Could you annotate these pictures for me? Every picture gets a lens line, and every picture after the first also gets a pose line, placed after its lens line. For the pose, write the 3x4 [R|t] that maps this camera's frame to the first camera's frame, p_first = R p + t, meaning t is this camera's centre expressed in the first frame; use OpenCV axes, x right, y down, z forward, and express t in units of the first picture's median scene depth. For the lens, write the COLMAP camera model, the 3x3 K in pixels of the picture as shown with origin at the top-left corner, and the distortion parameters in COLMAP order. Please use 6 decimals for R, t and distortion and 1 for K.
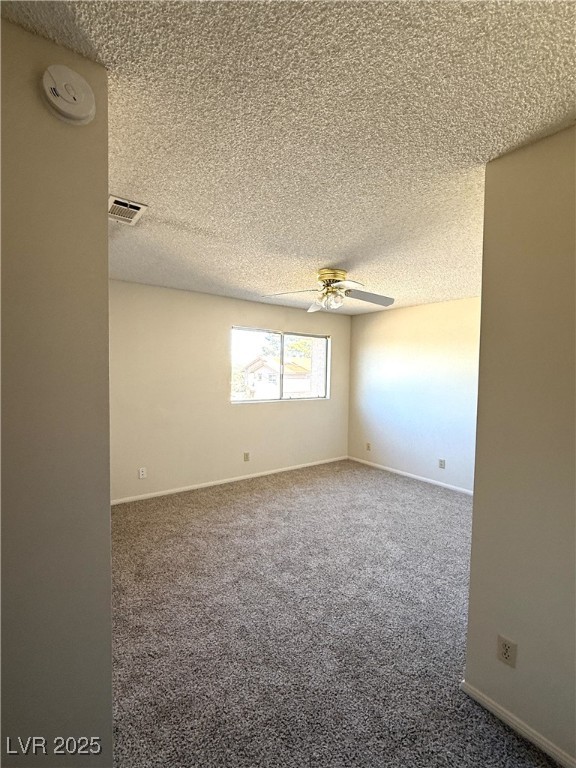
lens RADIAL K [[351.5, 0, 288.9], [0, 351.5, 387.4], [0, 0, 1]] dist [-0.000447, -0.000670]
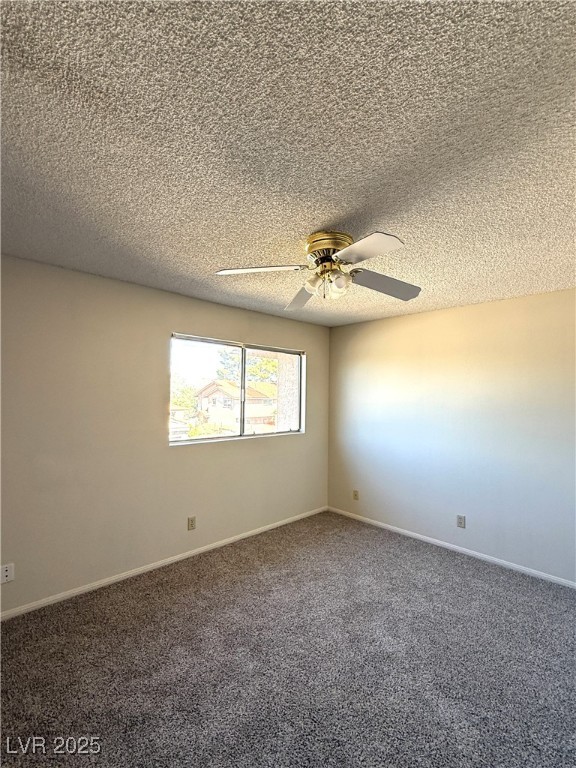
lens RADIAL K [[351.5, 0, 288.9], [0, 351.5, 387.4], [0, 0, 1]] dist [-0.000447, -0.000670]
pose [[0.991961, 0.000624, 0.126545, -0.026678], [0.008127, 0.997609, -0.068625, -0.024115], [-0.126285, 0.069101, 0.989584, 0.384629]]
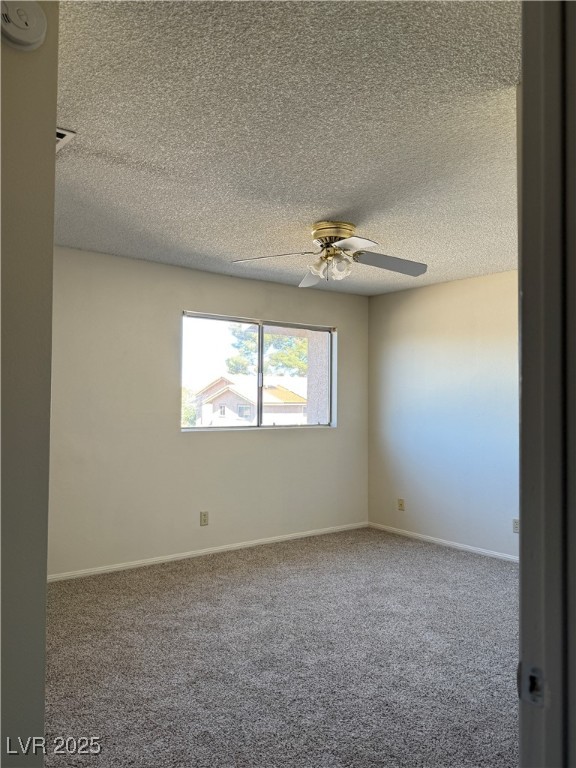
lens RADIAL K [[612.0, 0, 288.0], [0, 612.0, 384.0], [0, 0, 1]] dist [0.136608, -0.215666]
pose [[0.999643, -0.006919, 0.025802, 0.001465], [0.008867, 0.997055, -0.076180, 0.060623], [-0.025199, 0.076381, 0.996760, -0.149085]]
